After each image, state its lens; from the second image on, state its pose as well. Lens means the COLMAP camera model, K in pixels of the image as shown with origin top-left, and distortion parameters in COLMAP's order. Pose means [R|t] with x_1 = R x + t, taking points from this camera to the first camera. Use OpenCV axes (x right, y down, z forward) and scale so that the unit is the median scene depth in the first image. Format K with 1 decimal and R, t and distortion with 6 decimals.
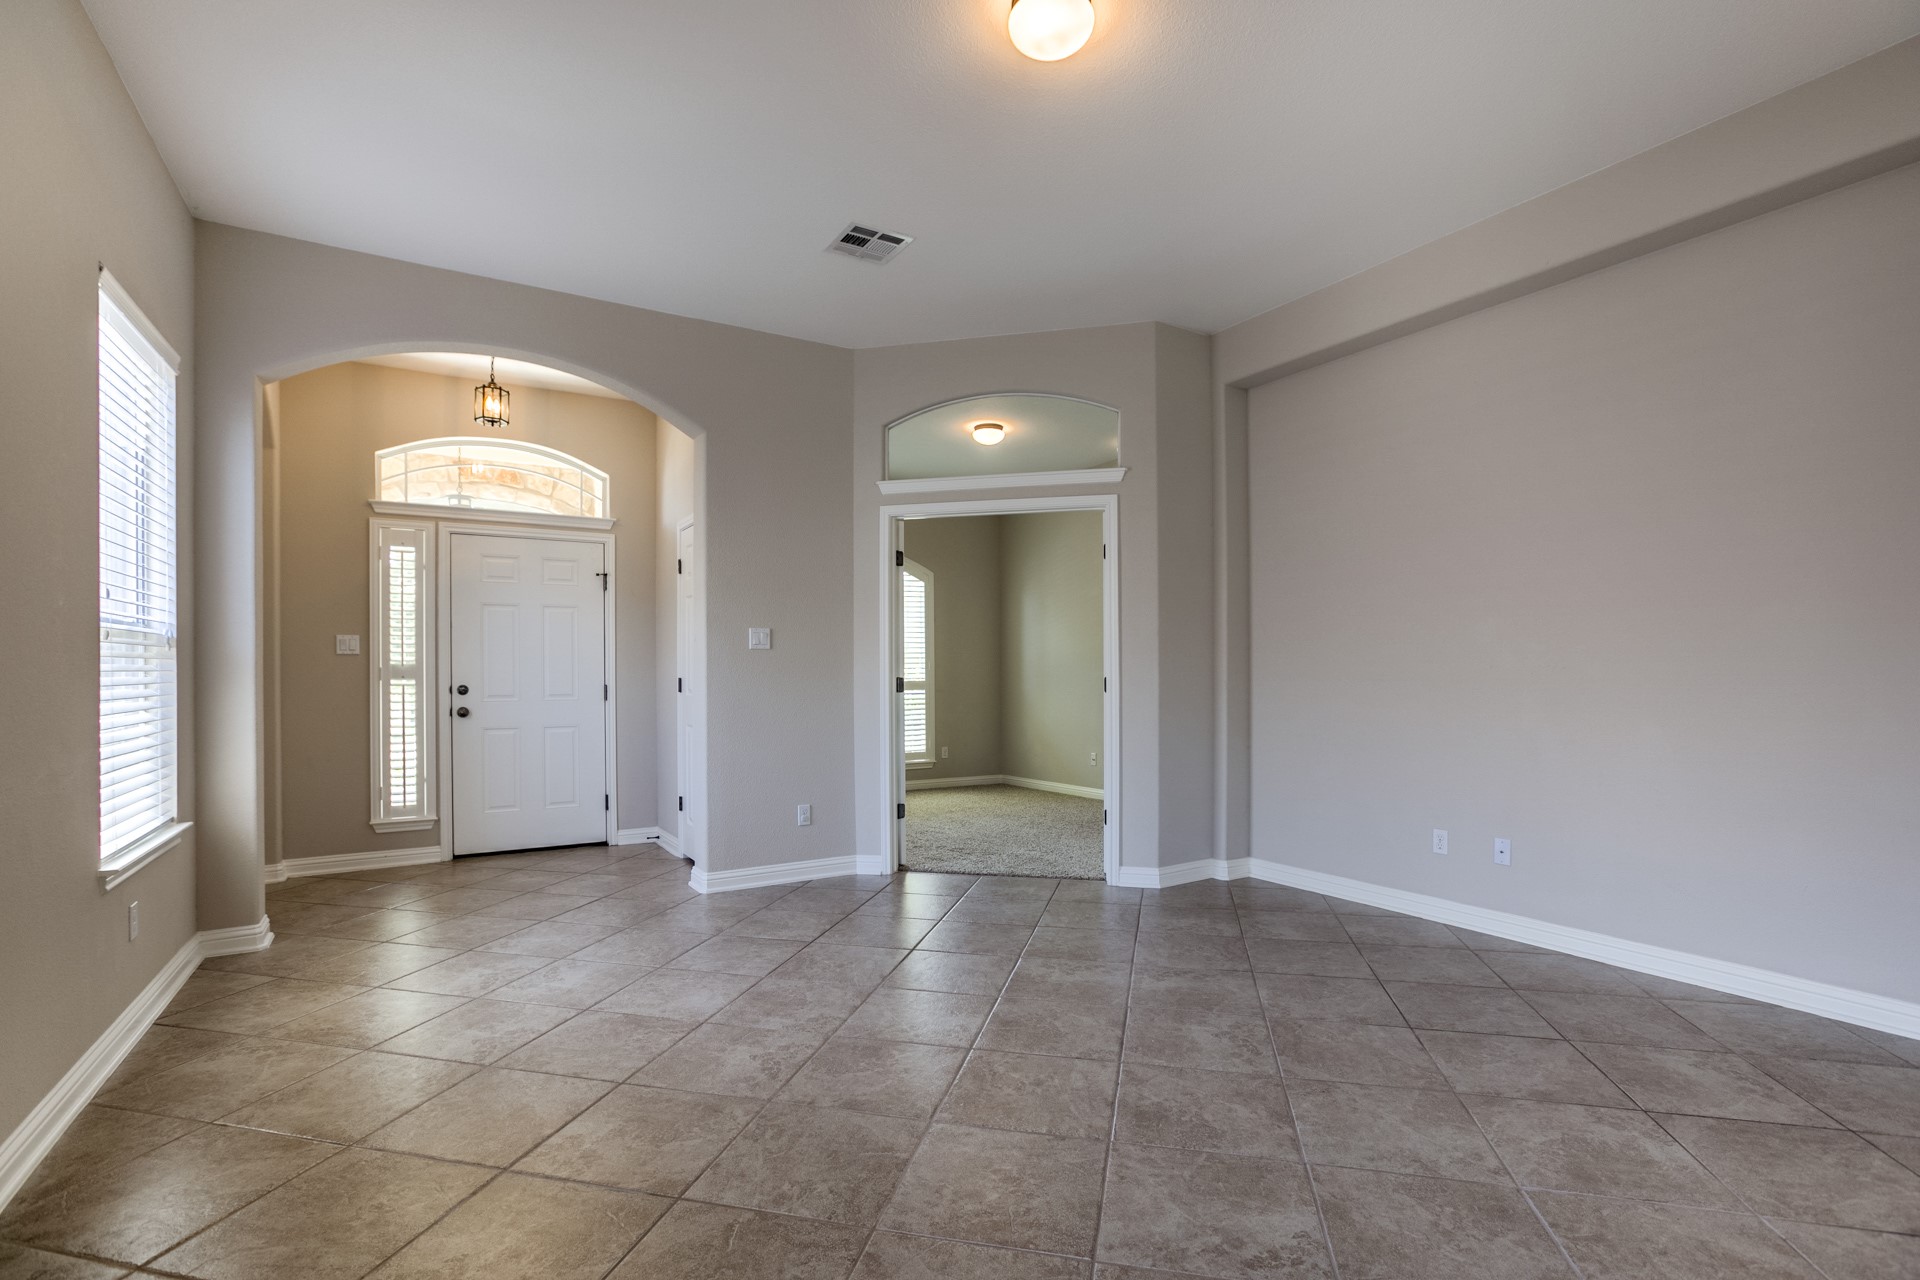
lens RADIAL K [[883.2, 0, 960.0], [0, 883.2, 640.0], [0, 0, 1]] dist [-0.019952, 0.000266]
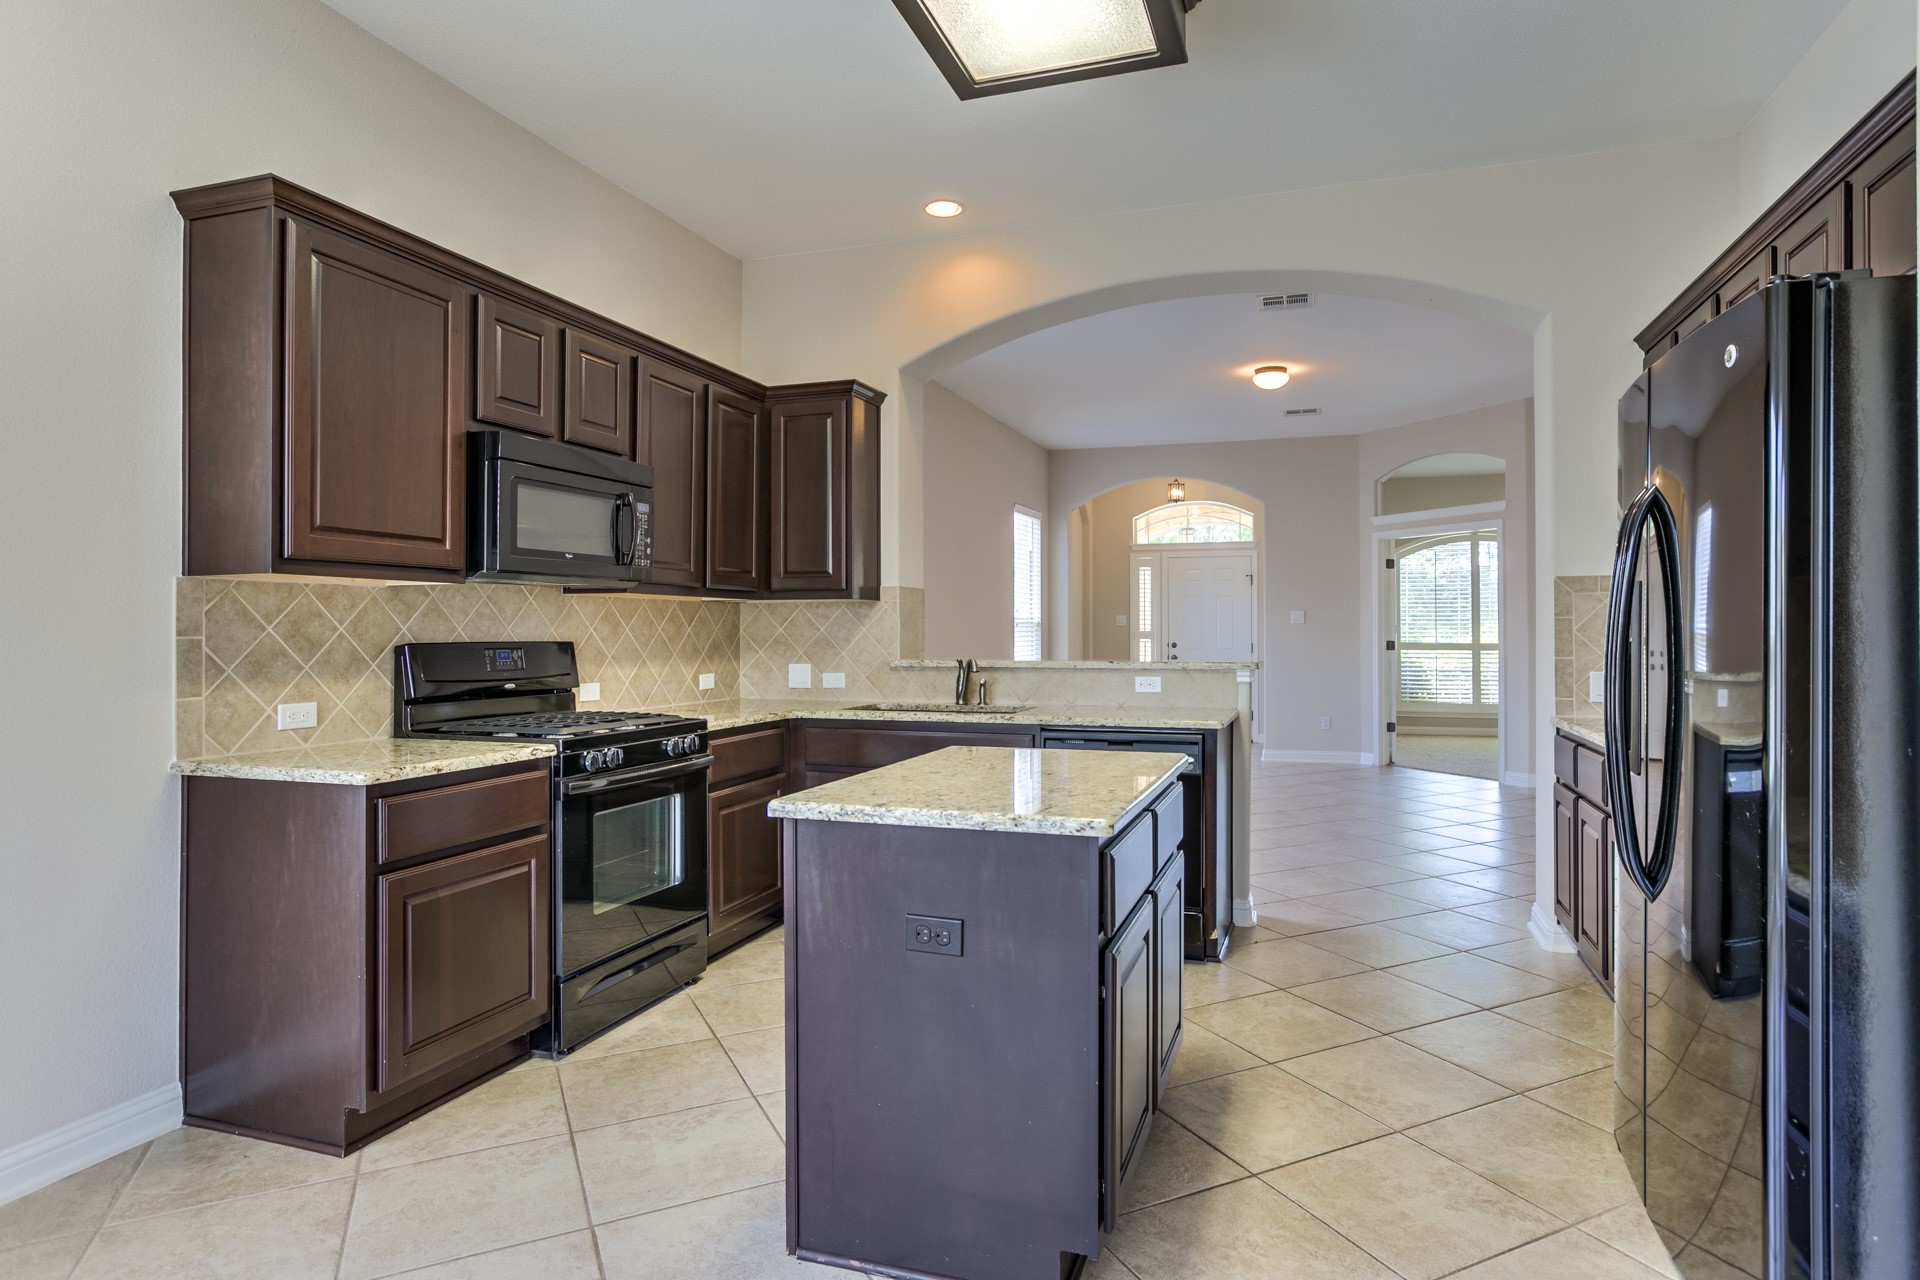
lens RADIAL K [[1091.3, 0, 967.7], [0, 1091.3, 625.3], [0, 0, 1]] dist [-0.033374, 0.045780]
pose [[0.637929, 0.002258, -0.770091, 0.924619], [0.024324, 0.999438, 0.023080, -0.047675], [0.769711, -0.033456, 0.637516, -0.786169]]
